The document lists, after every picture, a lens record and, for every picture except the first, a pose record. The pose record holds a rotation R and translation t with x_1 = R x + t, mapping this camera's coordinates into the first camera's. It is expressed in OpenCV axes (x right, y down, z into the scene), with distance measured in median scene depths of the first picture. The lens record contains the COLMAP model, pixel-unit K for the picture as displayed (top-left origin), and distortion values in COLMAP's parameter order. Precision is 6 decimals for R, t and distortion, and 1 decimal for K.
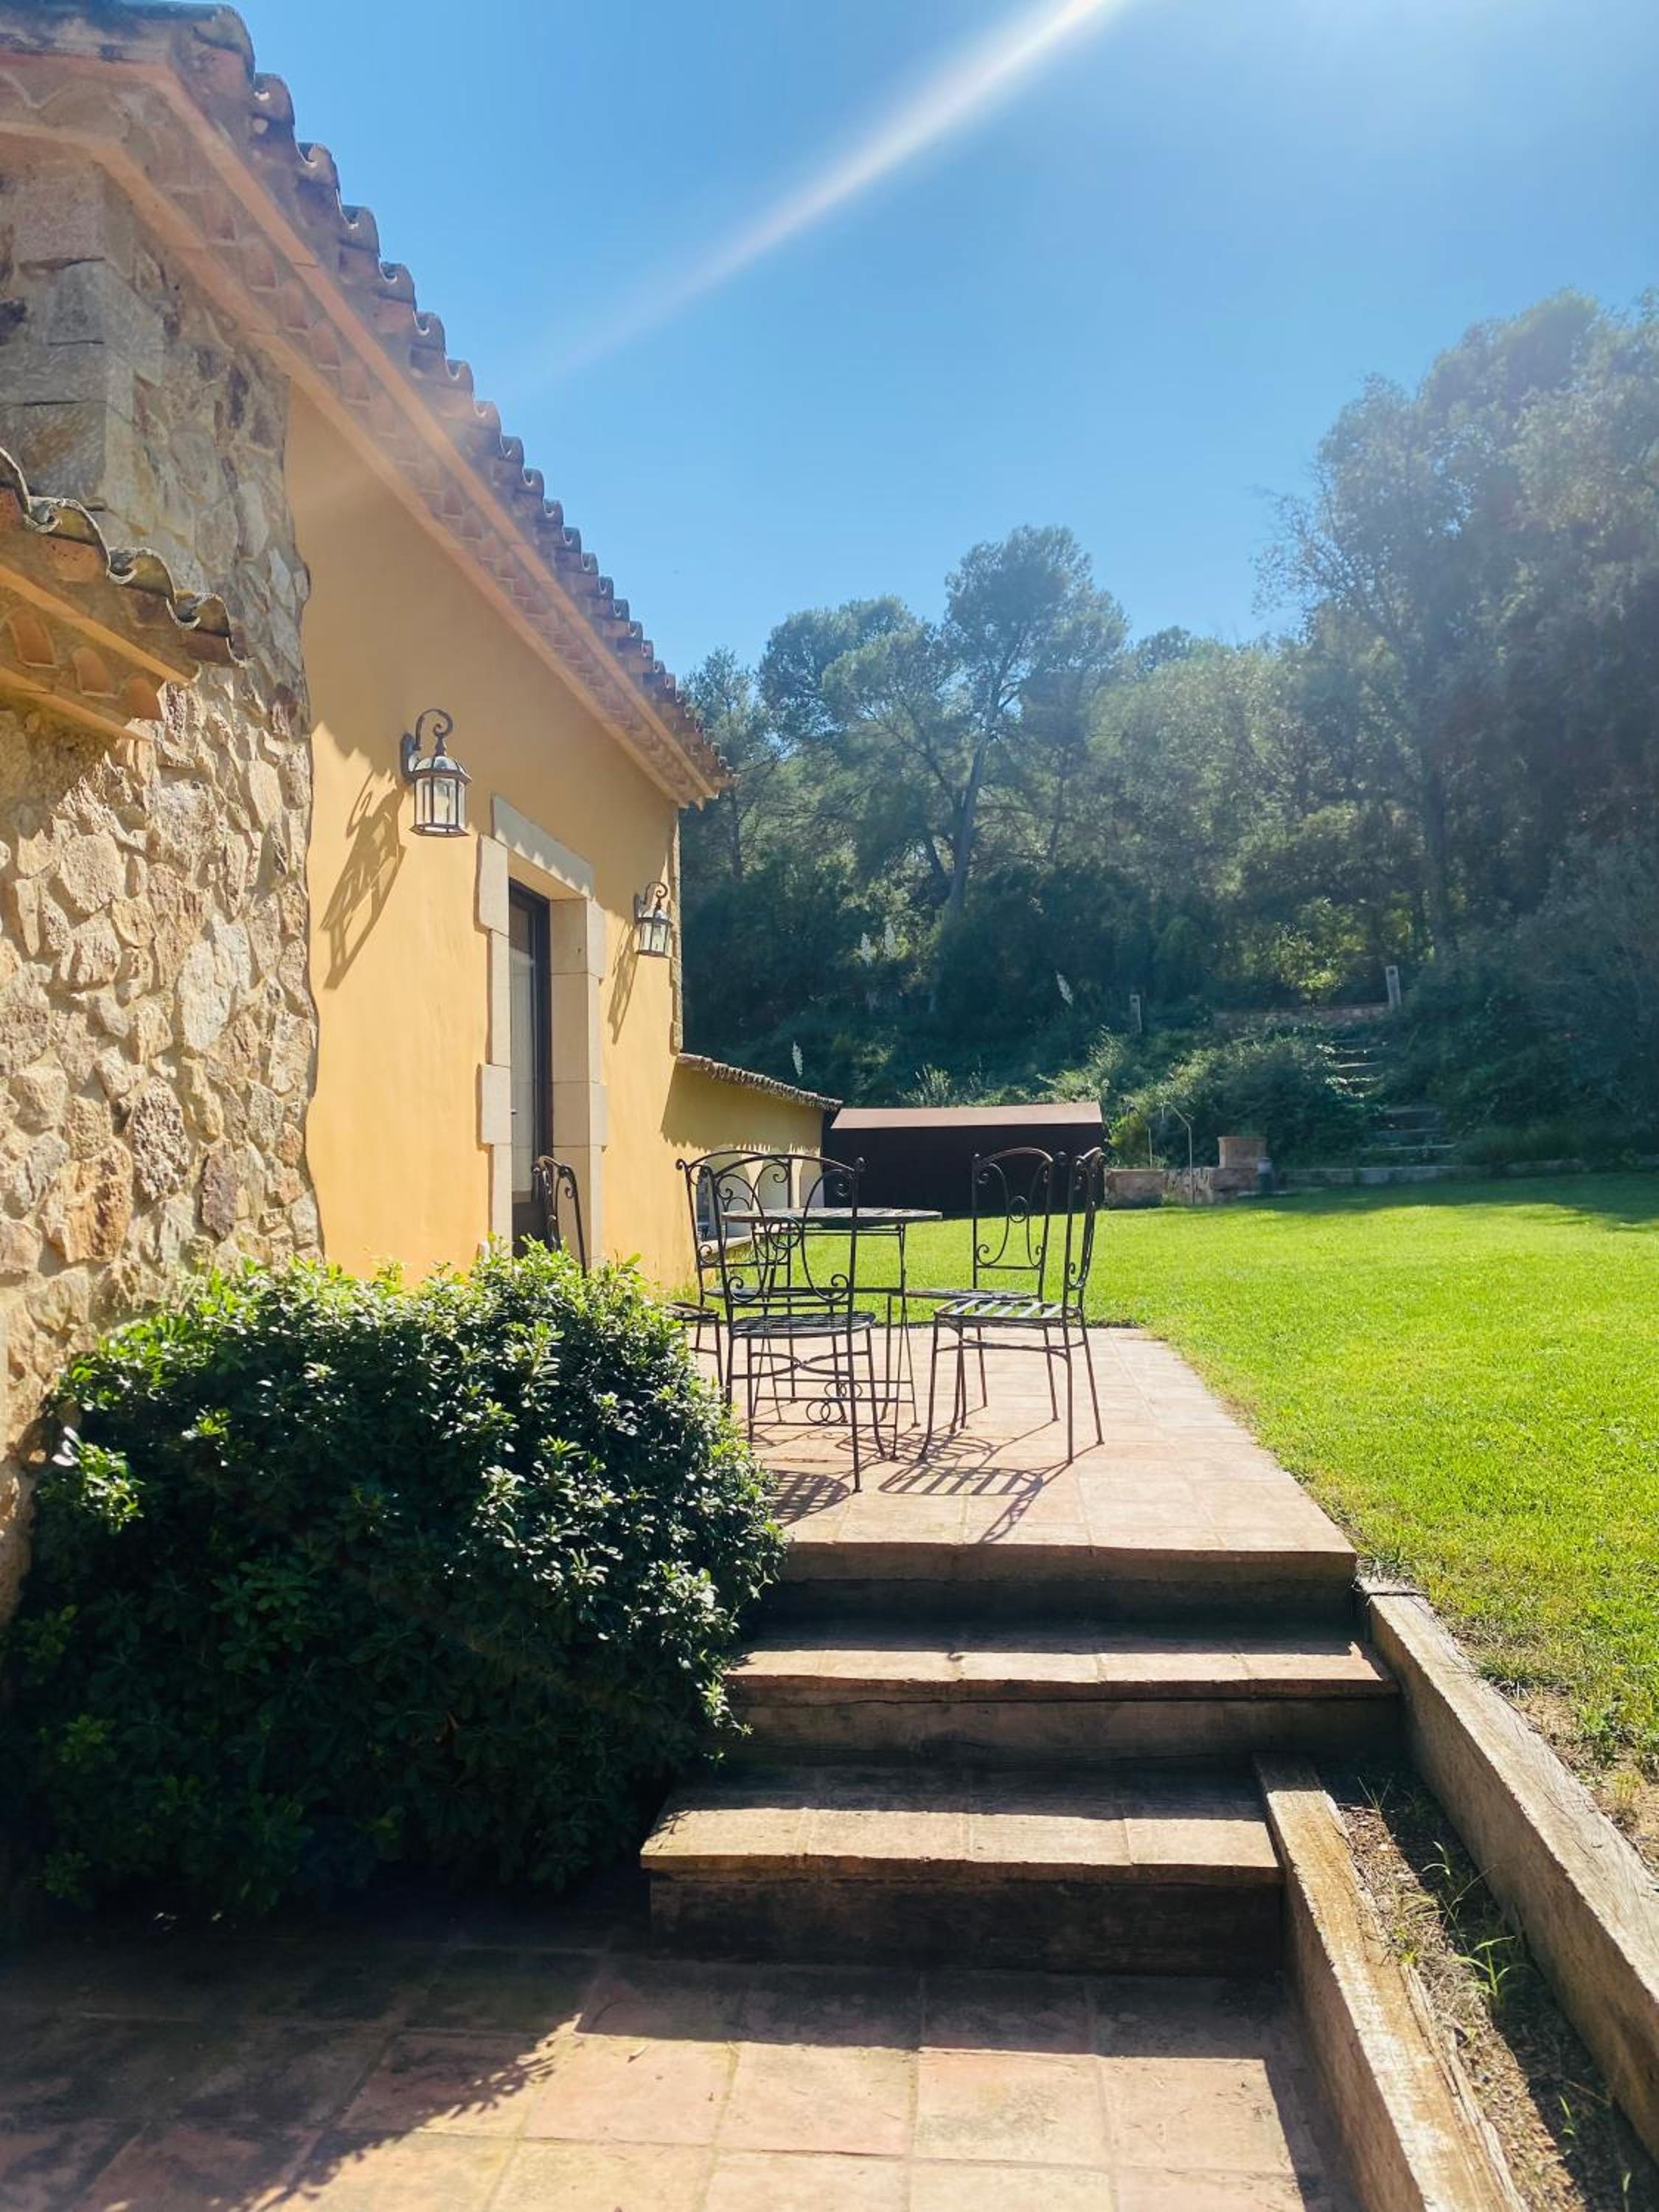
lens RADIAL K [[1705.5, 0, 827.9], [0, 1705.5, 1069.3], [0, 0, 1]] dist [0.010565, -0.002843]
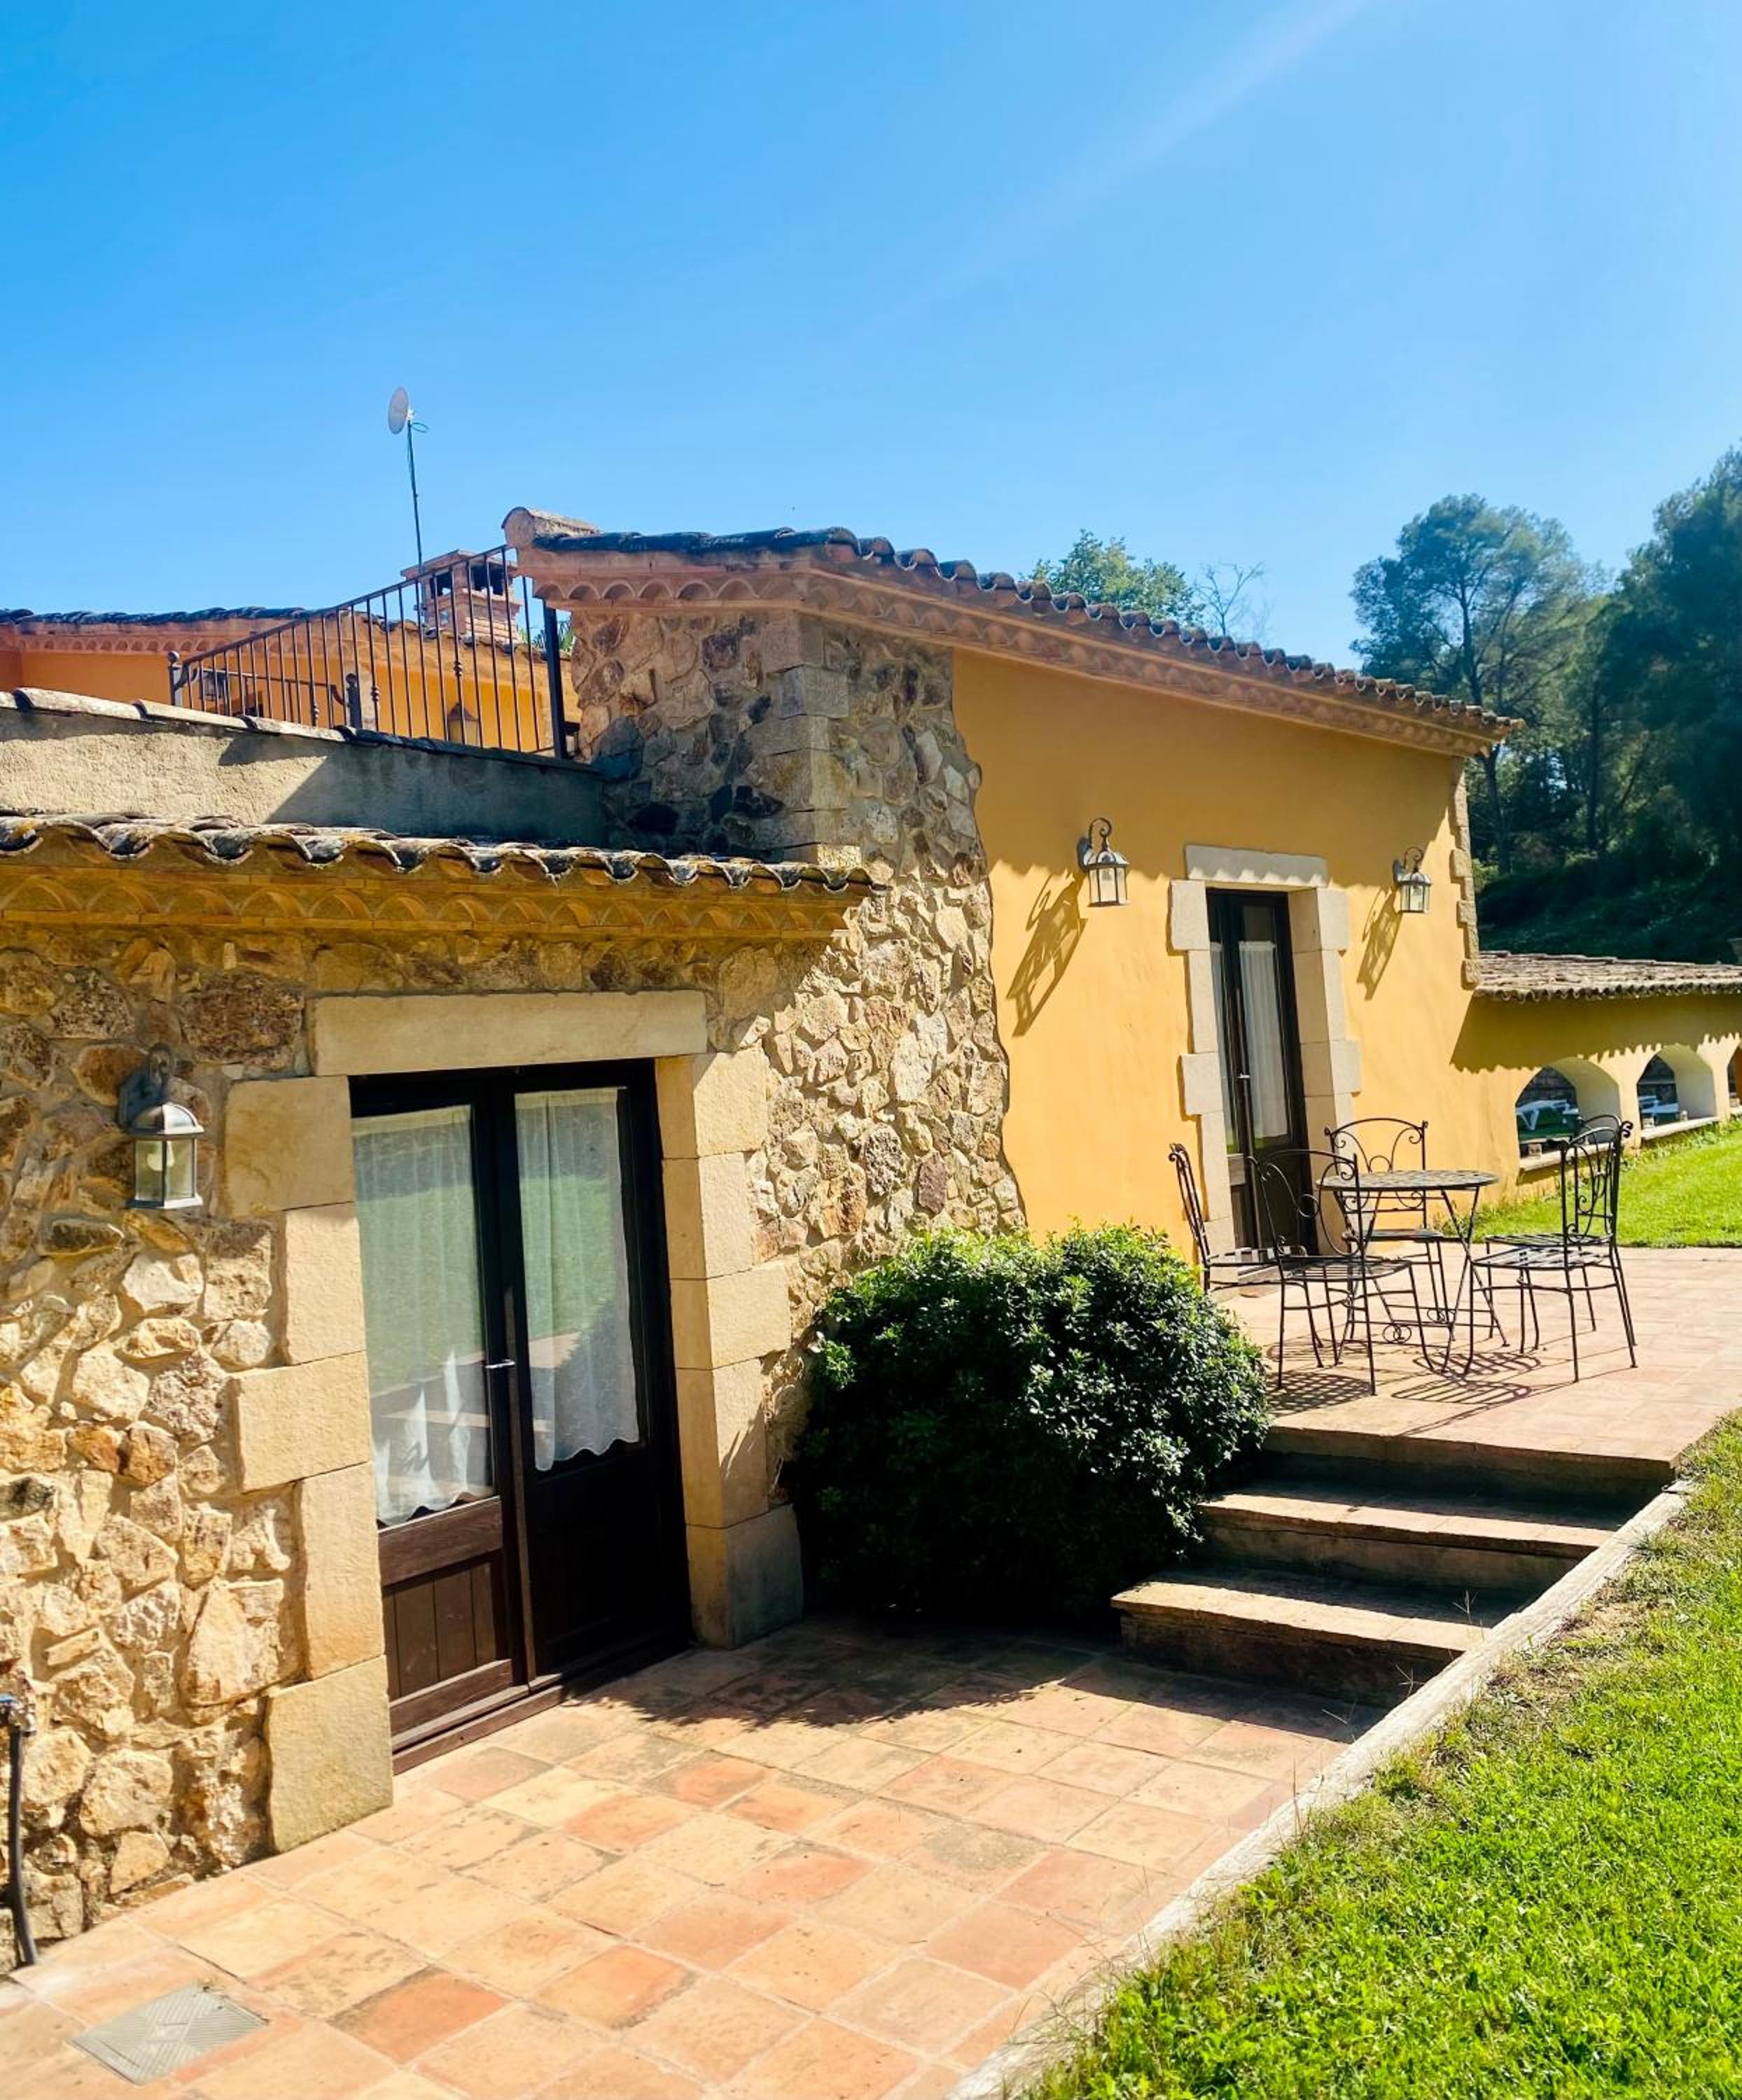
lens RADIAL K [[1819.7, 0, 916.3], [0, 1819.7, 992.4], [0, 0, 1]] dist [0.091272, -0.108273]
pose [[0.854530, -0.052427, -0.516749, 0.598008], [0.075701, 0.996841, 0.024050, -0.171047], [0.513856, -0.059670, 0.855799, -0.536049]]
